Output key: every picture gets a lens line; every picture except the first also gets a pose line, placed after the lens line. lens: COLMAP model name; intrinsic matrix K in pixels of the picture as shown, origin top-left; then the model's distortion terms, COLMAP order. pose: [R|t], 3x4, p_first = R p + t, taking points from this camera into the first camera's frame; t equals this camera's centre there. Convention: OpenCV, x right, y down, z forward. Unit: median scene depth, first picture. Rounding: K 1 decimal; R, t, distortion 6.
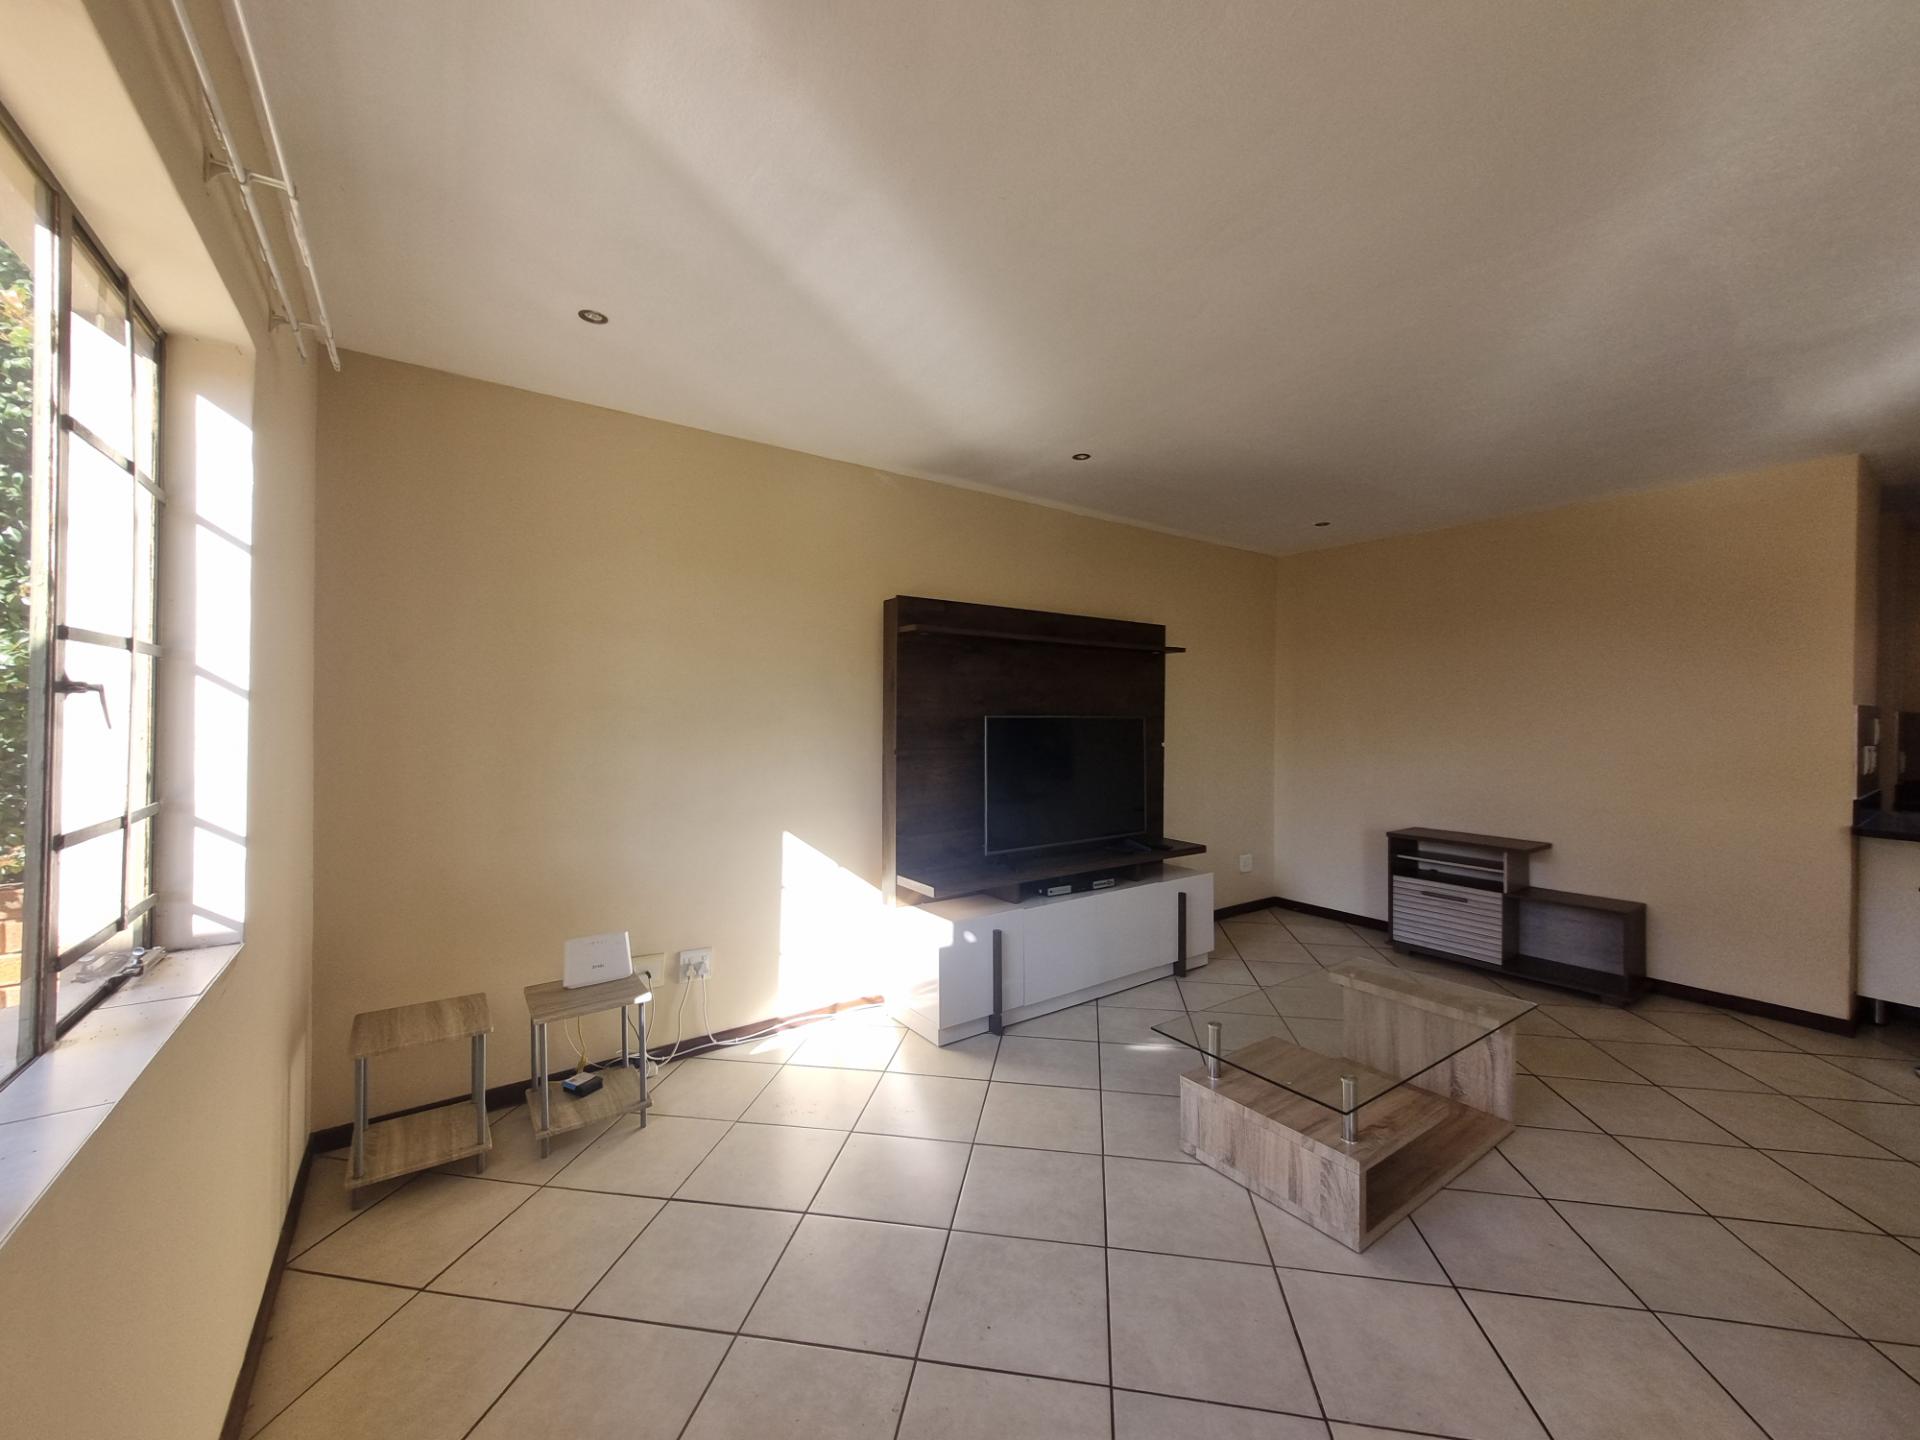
lens RADIAL K [[741.4, 0, 960.0], [0, 741.4, 720.0], [0, 0, 1]] dist [0.001142, -0.000018]
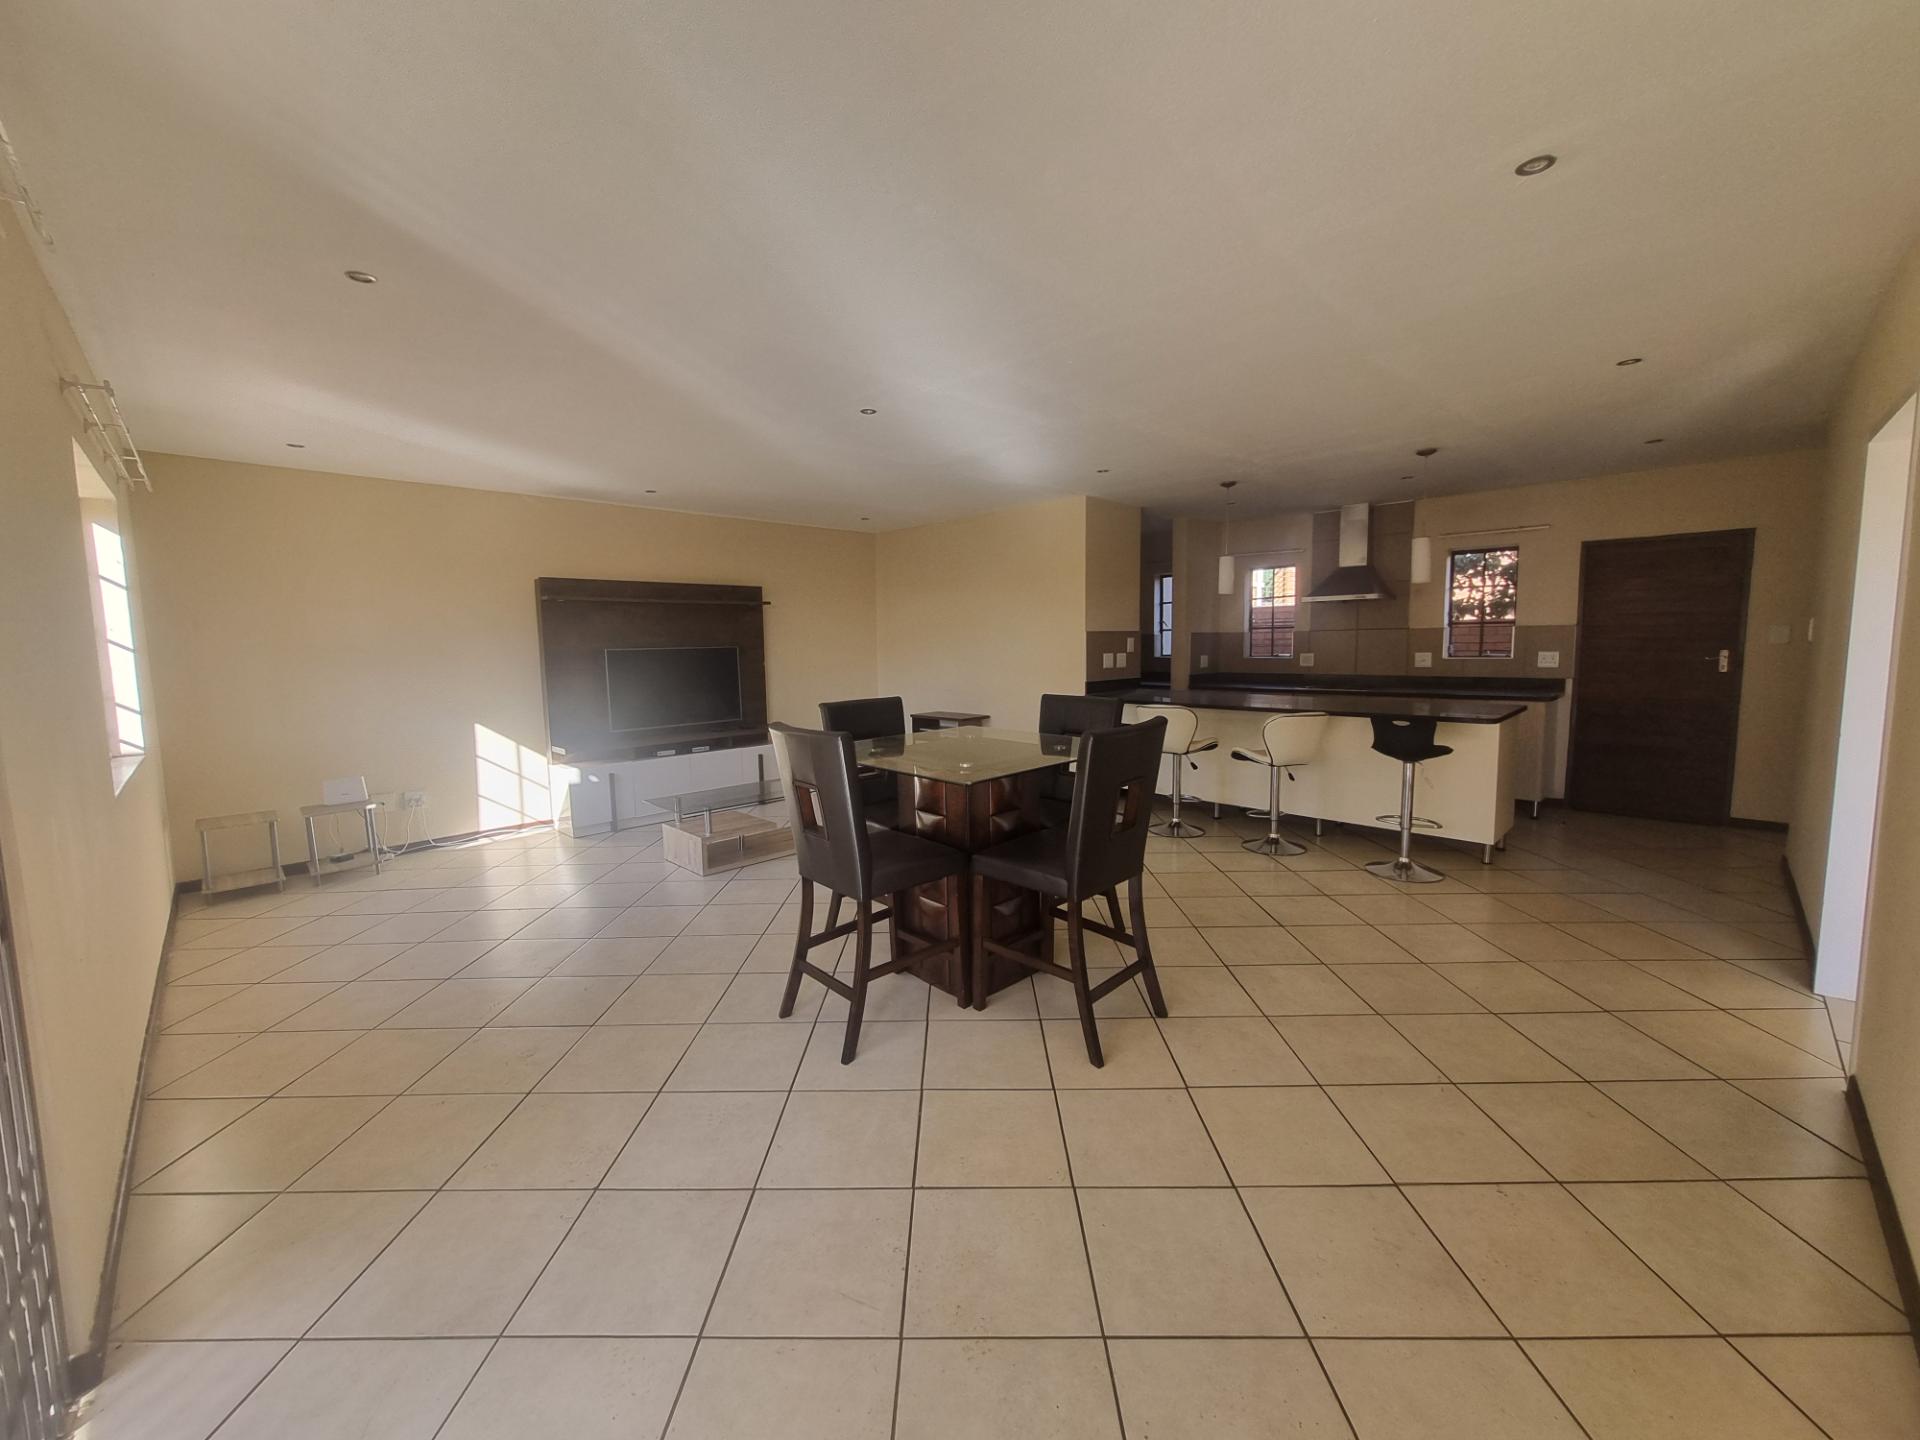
lens RADIAL K [[741.4, 0, 960.0], [0, 741.4, 720.0], [0, 0, 1]] dist [0.001142, -0.000018]
pose [[0.985528, -0.041662, 0.164313, 0.595299], [0.025753, 0.994874, 0.097792, 0.010088], [-0.167545, -0.092145, 0.981549, -0.857602]]
